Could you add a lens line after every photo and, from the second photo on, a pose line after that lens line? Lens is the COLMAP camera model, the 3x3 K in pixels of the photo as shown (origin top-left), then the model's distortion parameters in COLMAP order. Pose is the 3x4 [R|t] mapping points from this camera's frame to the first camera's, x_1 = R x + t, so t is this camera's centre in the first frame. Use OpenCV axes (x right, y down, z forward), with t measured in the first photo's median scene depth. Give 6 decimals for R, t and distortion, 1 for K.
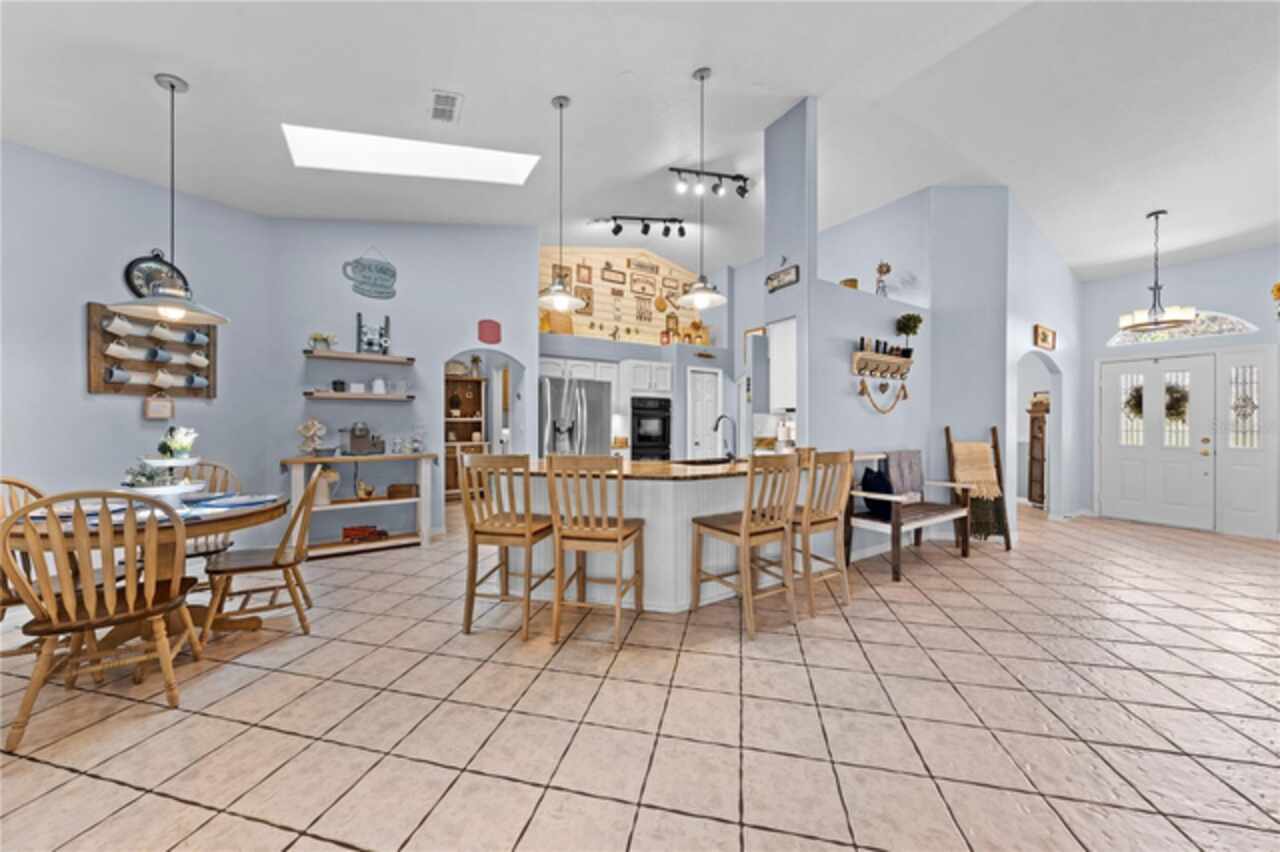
lens RADIAL K [[440.5, 0, 640.8], [0, 440.5, 423.4], [0, 0, 1]] dist [-0.000458, 0.000090]
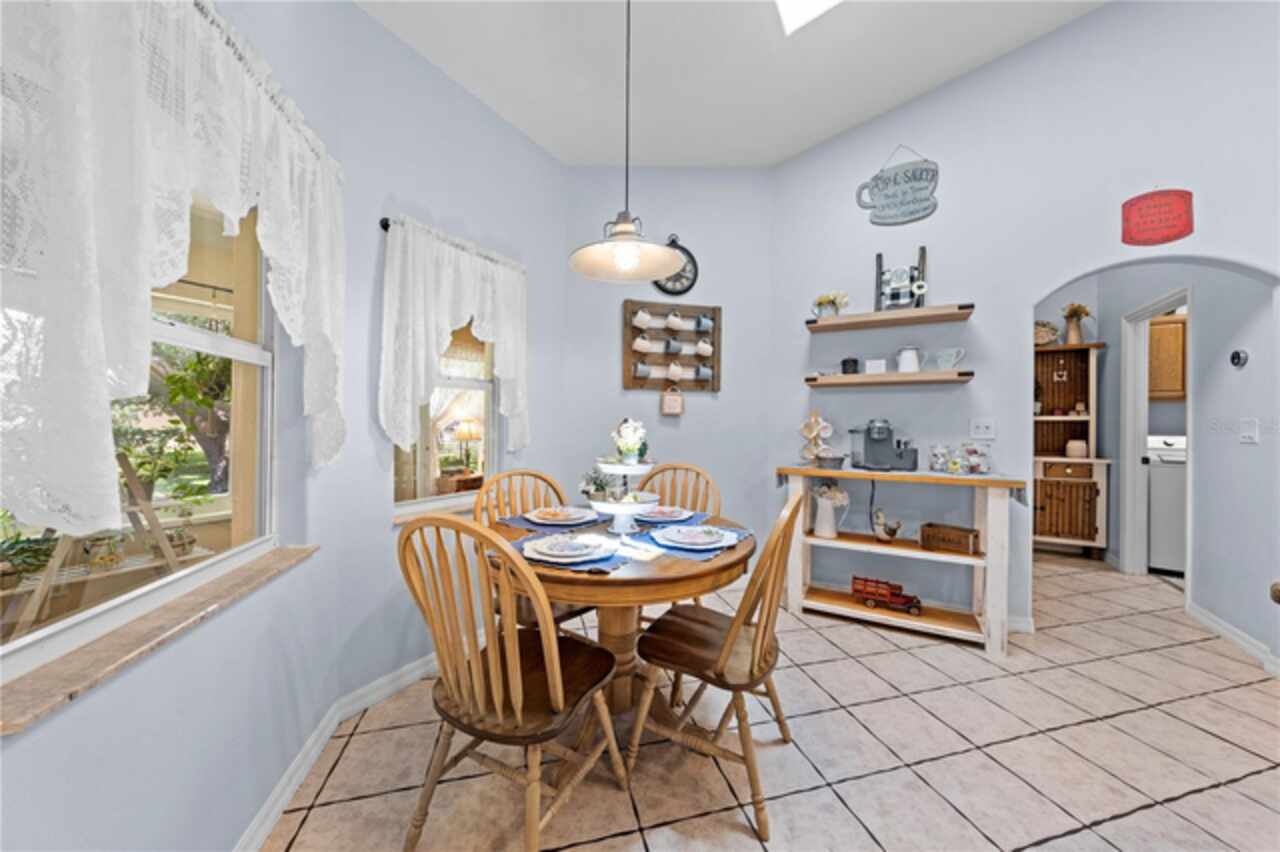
lens RADIAL K [[440.5, 0, 640.8], [0, 440.5, 423.4], [0, 0, 1]] dist [-0.000458, 0.000090]
pose [[0.478520, 0.001601, -0.878075, -0.239263], [-0.009849, 0.999945, -0.003544, 0.009586], [0.878021, 0.010344, 0.478510, 0.387496]]
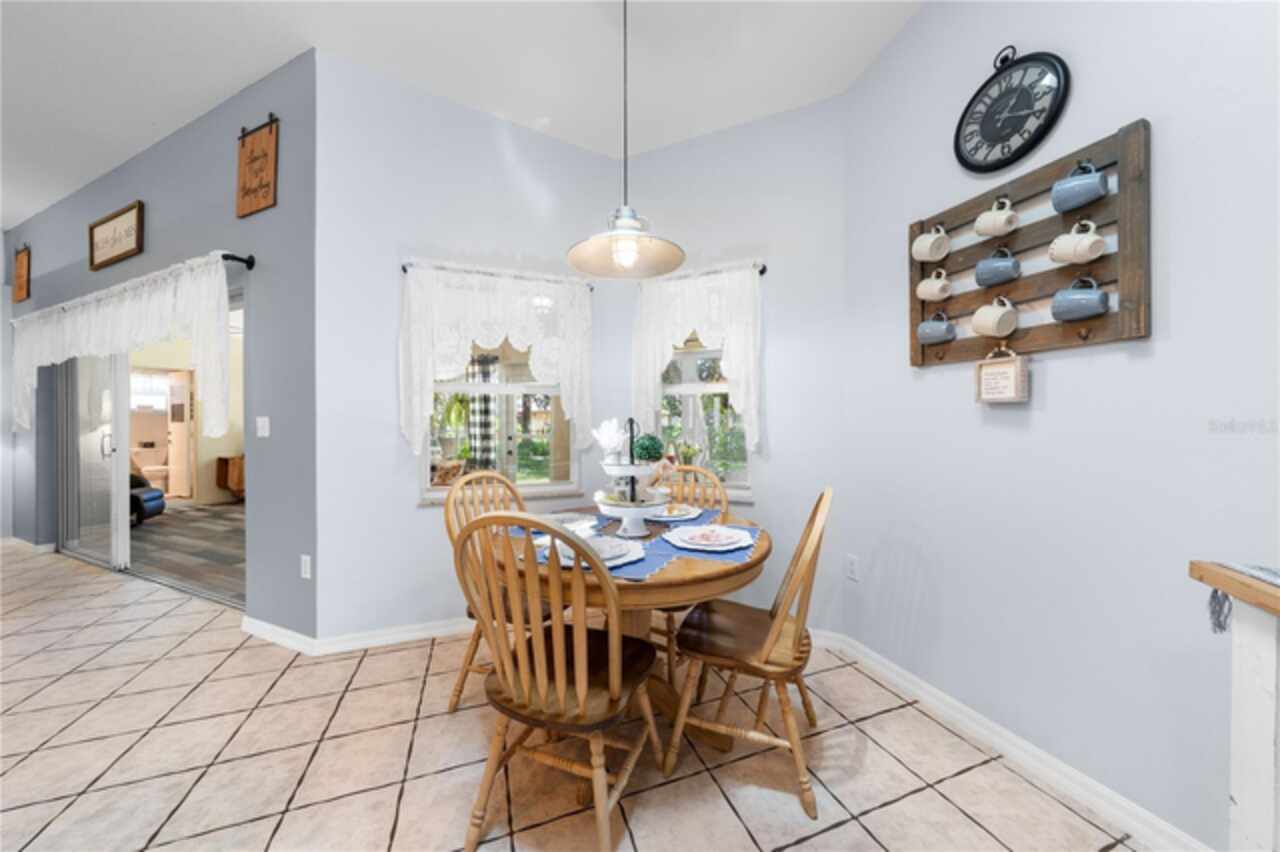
lens RADIAL K [[440.5, 0, 640.8], [0, 440.5, 423.4], [0, 0, 1]] dist [-0.000458, 0.000090]
pose [[-0.830953, -0.002299, -0.556338, -0.395055], [-0.003983, 0.999990, 0.001818, 0.009990], [0.556328, 0.003726, -0.830954, 0.924348]]
